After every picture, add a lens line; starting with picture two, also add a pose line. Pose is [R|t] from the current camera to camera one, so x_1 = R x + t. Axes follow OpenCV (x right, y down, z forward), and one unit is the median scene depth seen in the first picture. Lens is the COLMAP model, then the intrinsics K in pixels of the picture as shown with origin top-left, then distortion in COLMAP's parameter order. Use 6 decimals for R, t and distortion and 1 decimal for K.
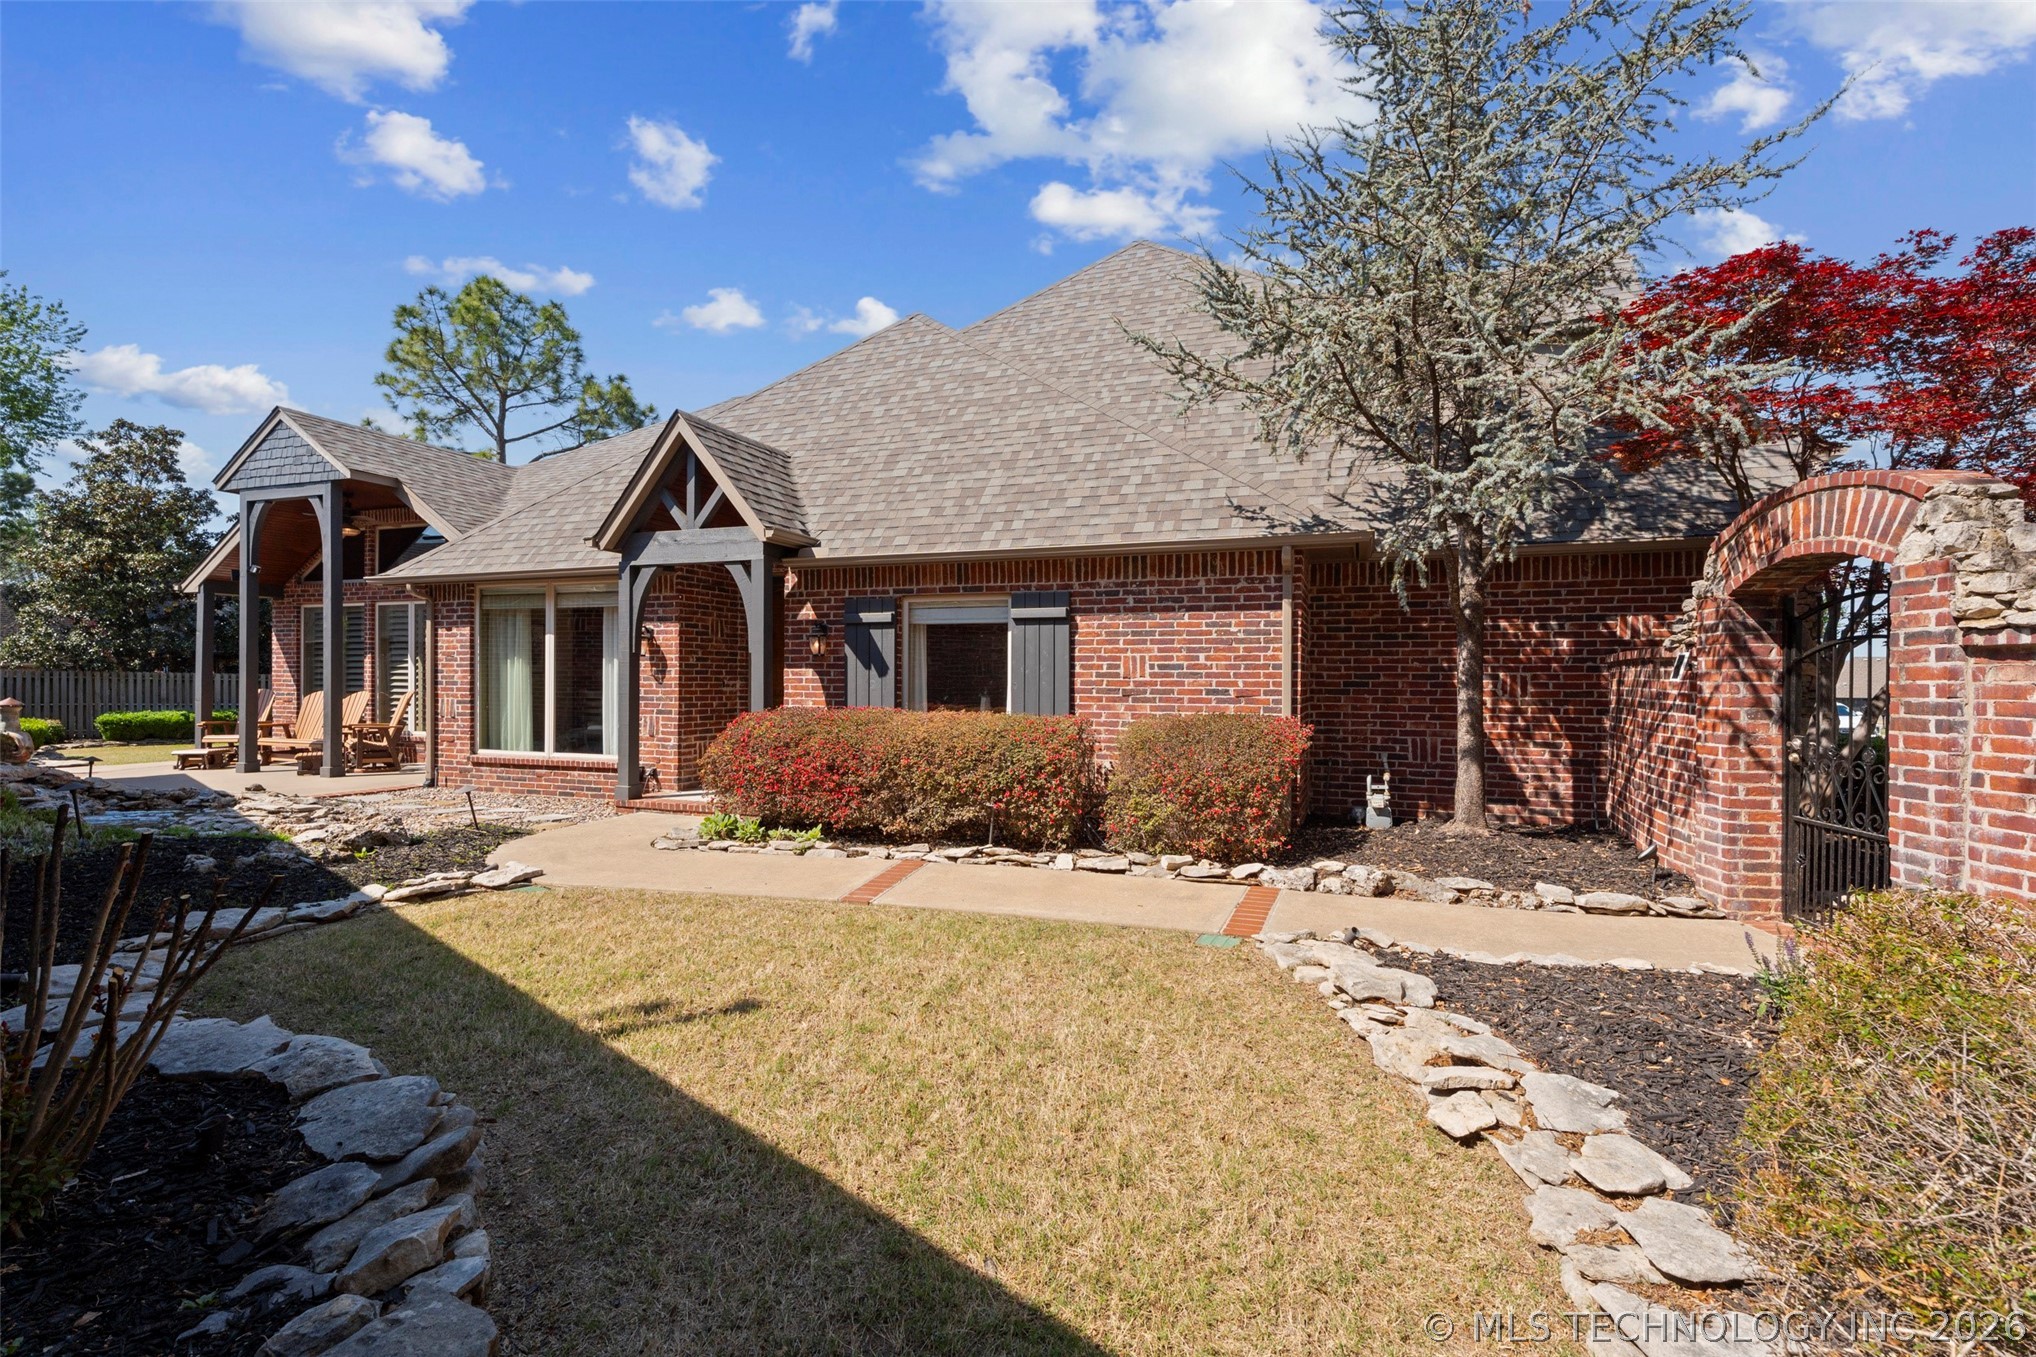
lens RADIAL K [[914.8, 0, 1021.1], [0, 914.8, 677.2], [0, 0, 1]] dist [0.005360, -0.000098]
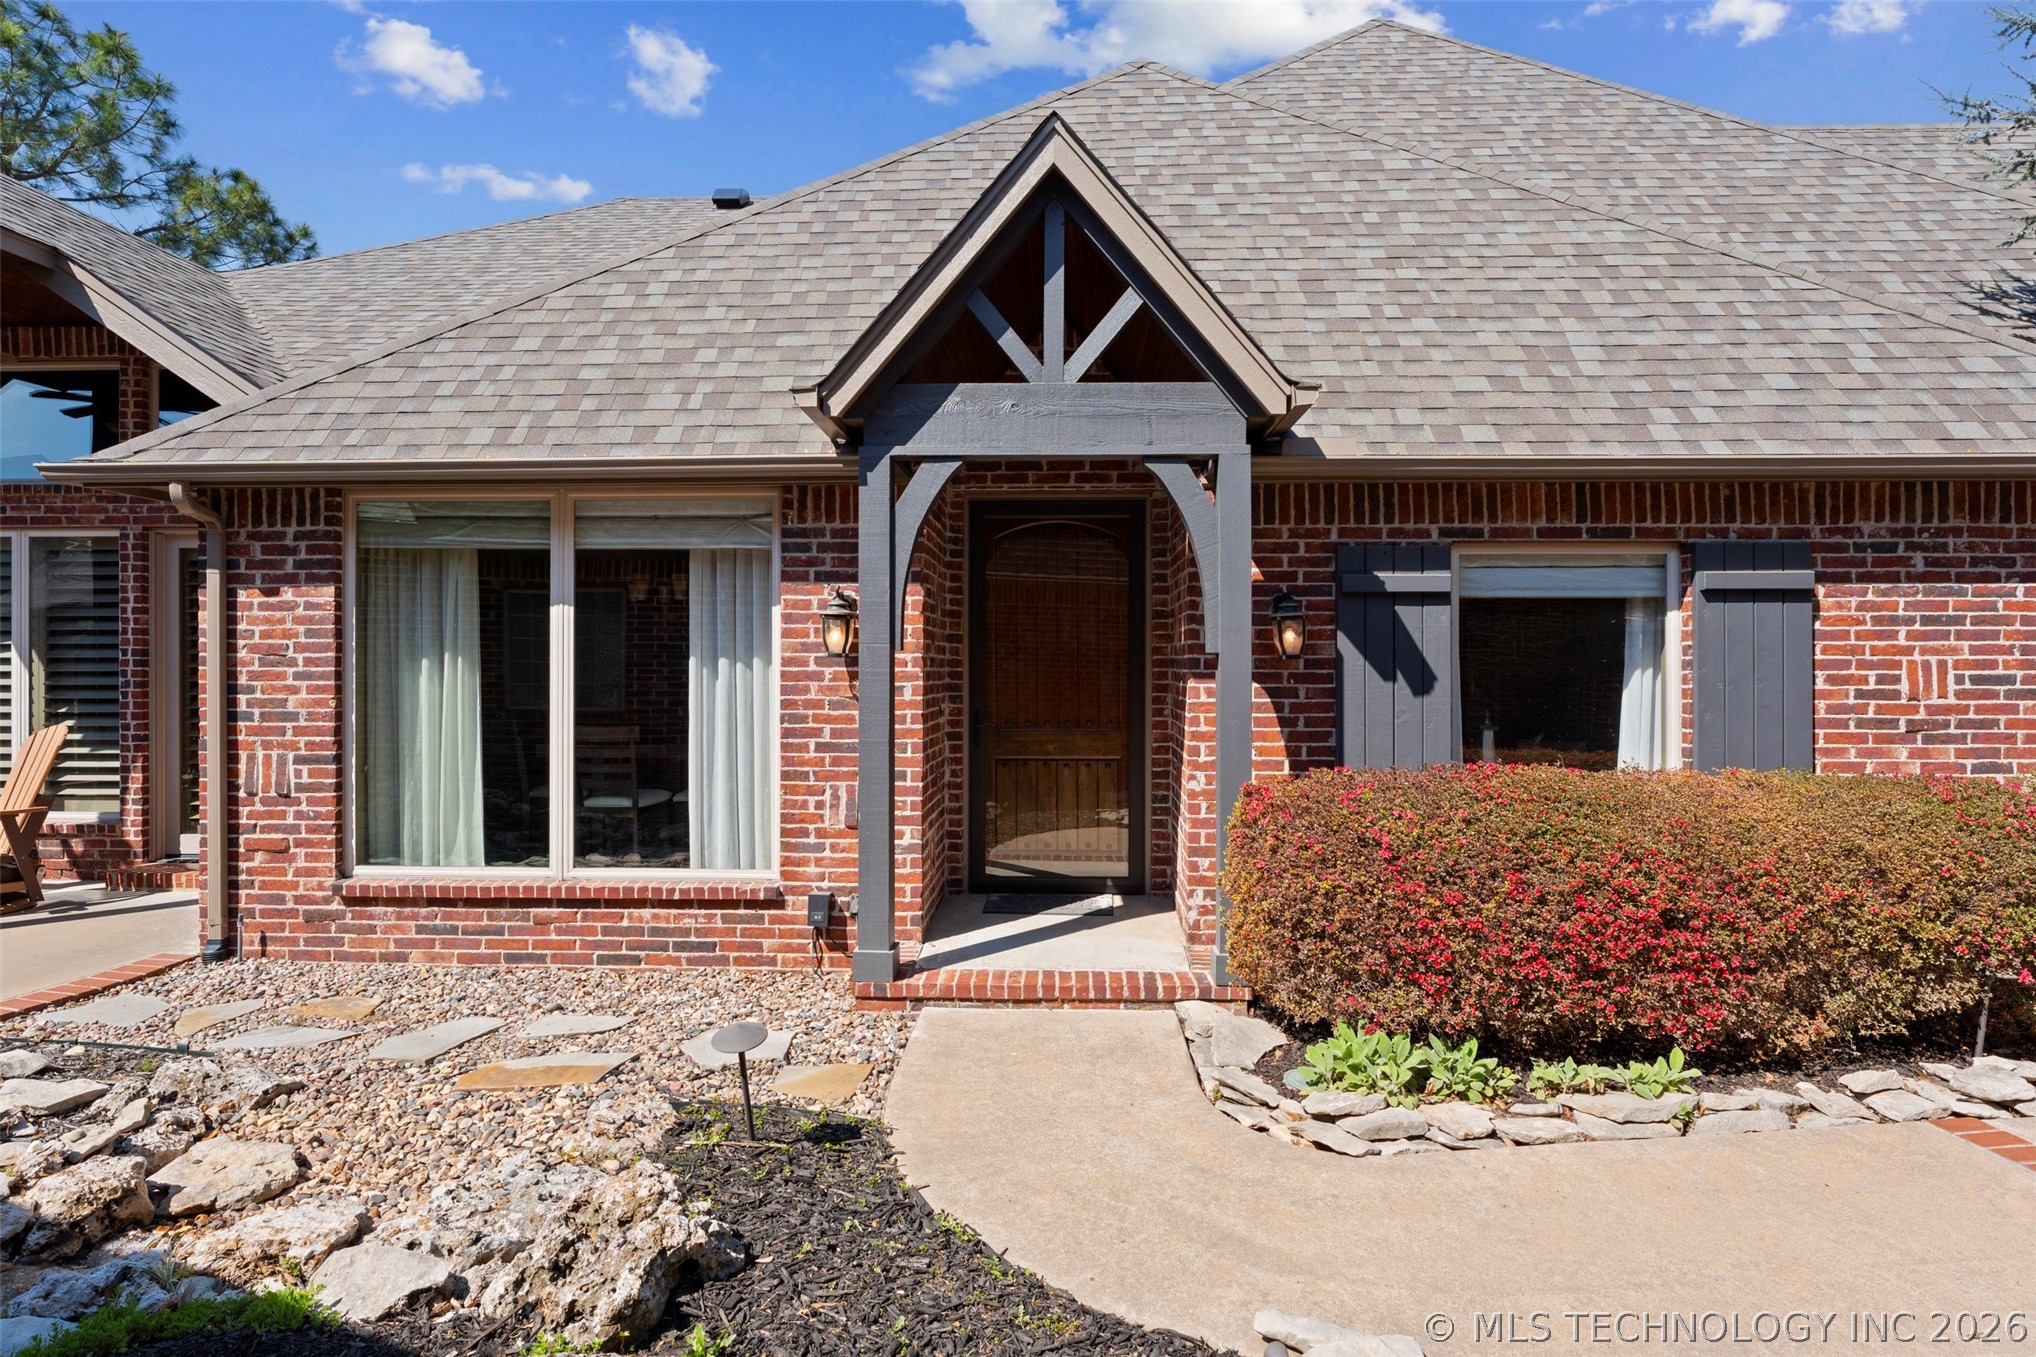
lens RADIAL K [[1124.6, 0, 1024.8], [0, 1124.6, 668.3], [0, 0, 1]] dist [-0.008124, 0.000246]
pose [[0.949878, -0.003467, 0.312602, -0.551508], [0.003697, 0.999993, -0.000141, -0.018313], [-0.312599, 0.001290, 0.949884, 0.471467]]
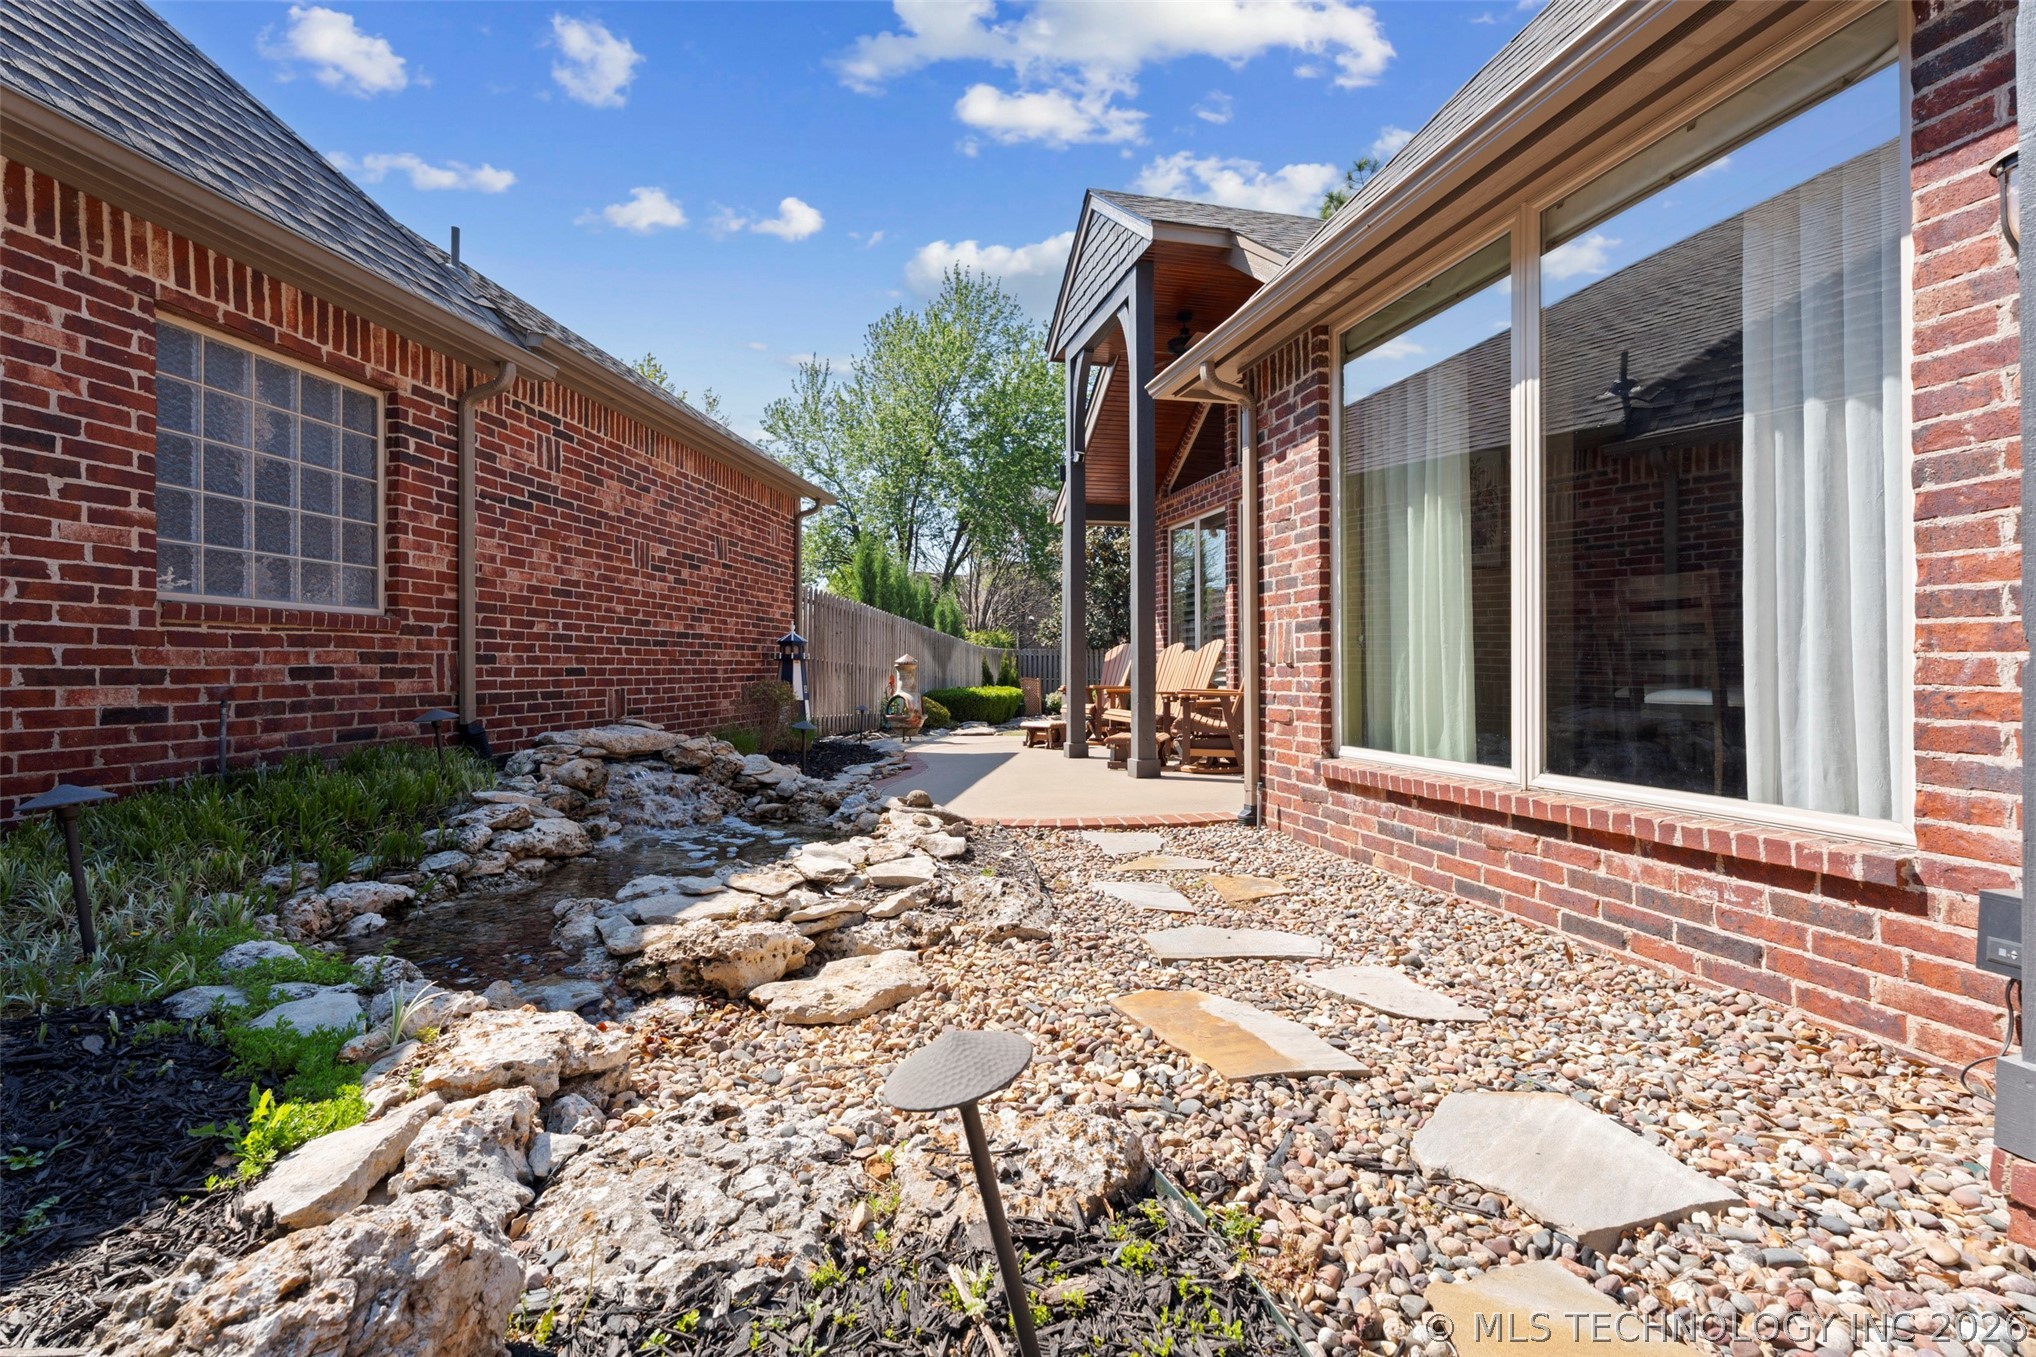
lens RADIAL K [[914.8, 0, 1022.5], [0, 914.8, 660.5], [0, 0, 1]] dist [0.005360, -0.000098]
pose [[0.566620, -0.013765, -0.823864, -0.421823], [0.001343, 0.999875, -0.015782, 0.058512], [0.823978, 0.007836, 0.566567, 0.810339]]
